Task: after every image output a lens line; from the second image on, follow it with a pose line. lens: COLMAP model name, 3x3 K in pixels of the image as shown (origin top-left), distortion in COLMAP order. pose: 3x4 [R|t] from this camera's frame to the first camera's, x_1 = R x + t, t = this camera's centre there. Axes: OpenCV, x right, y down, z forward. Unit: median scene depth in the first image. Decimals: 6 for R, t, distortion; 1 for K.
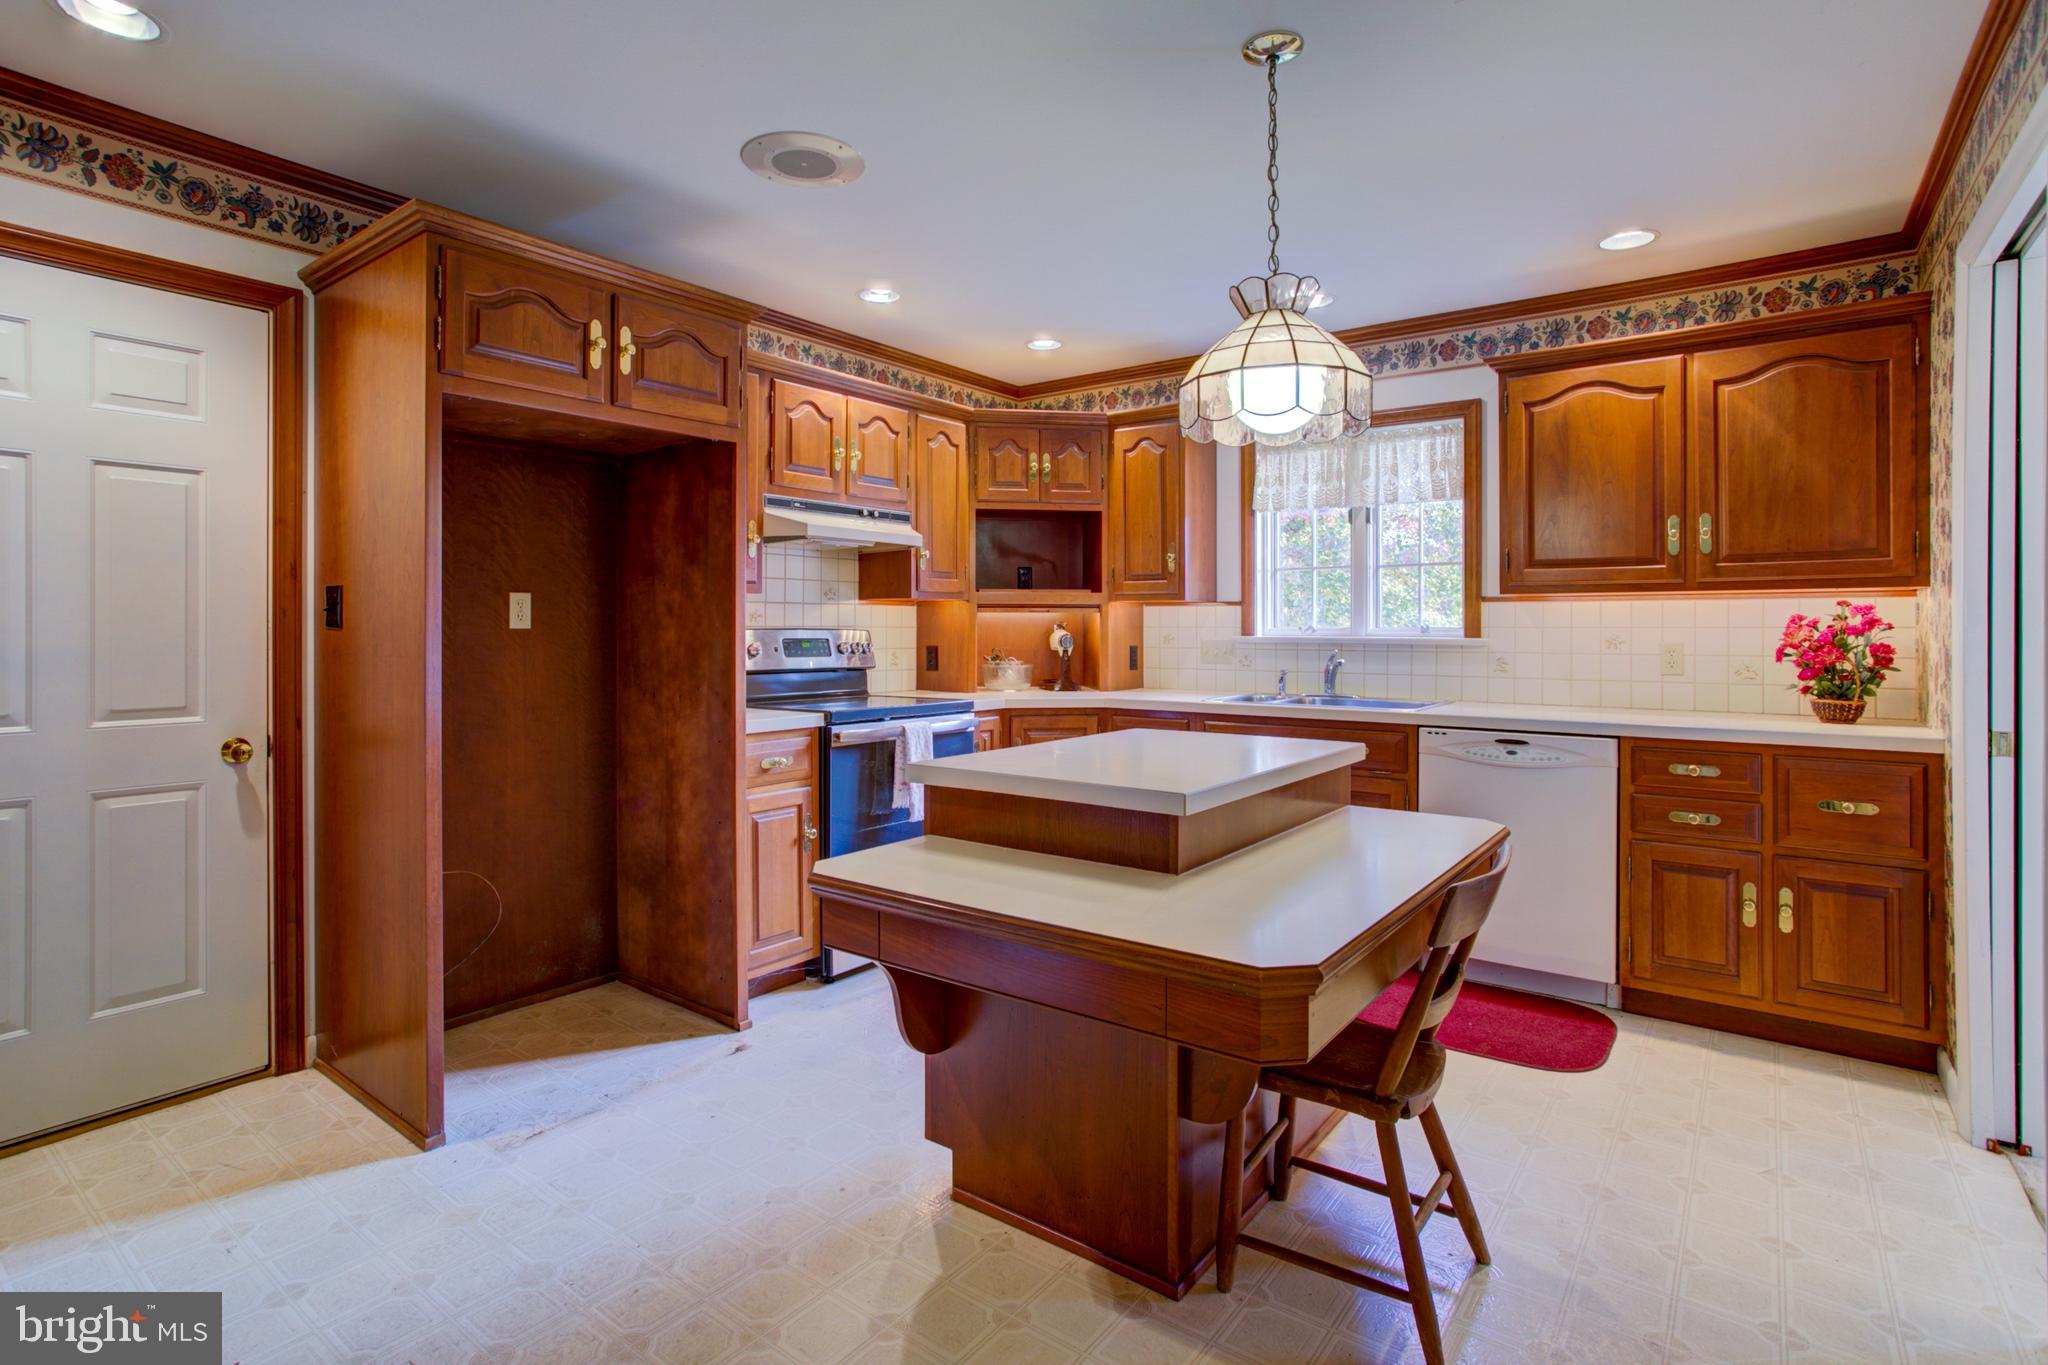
lens RADIAL K [[1021.9, 0, 1011.5], [0, 1021.9, 635.1], [0, 0, 1]] dist [0.012504, 0.001269]
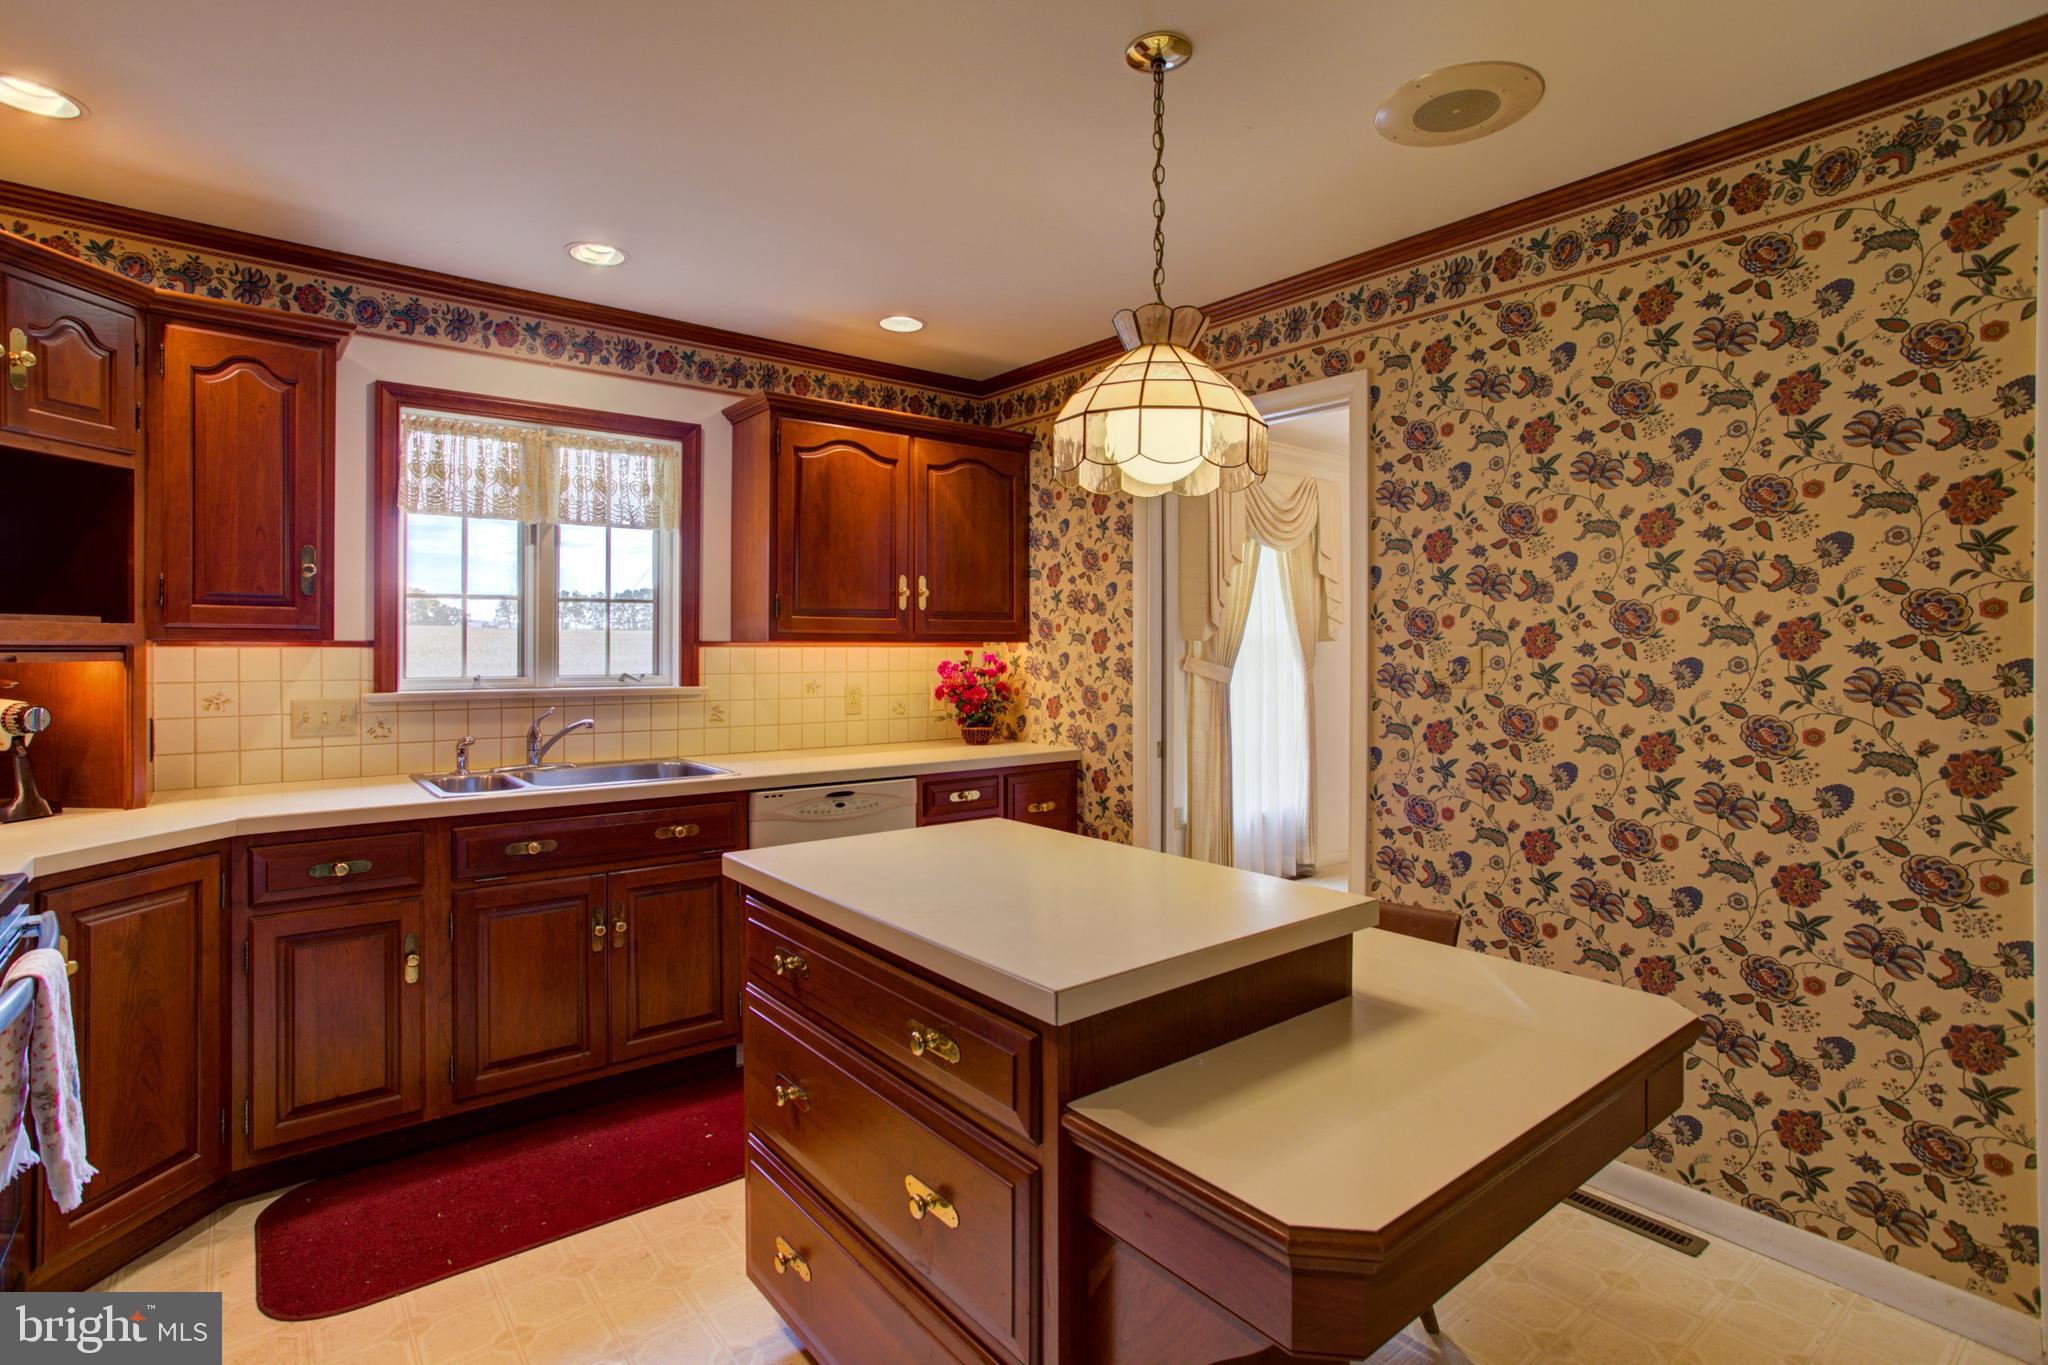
lens RADIAL K [[1021.9, 0, 1011.5], [0, 1021.9, 635.1], [0, 0, 1]] dist [0.012504, 0.001269]
pose [[0.284897, 0.006834, 0.958534, -0.373082], [0.003997, 0.999957, -0.008318, -0.037200], [-0.958550, 0.006201, 0.284857, 0.517792]]
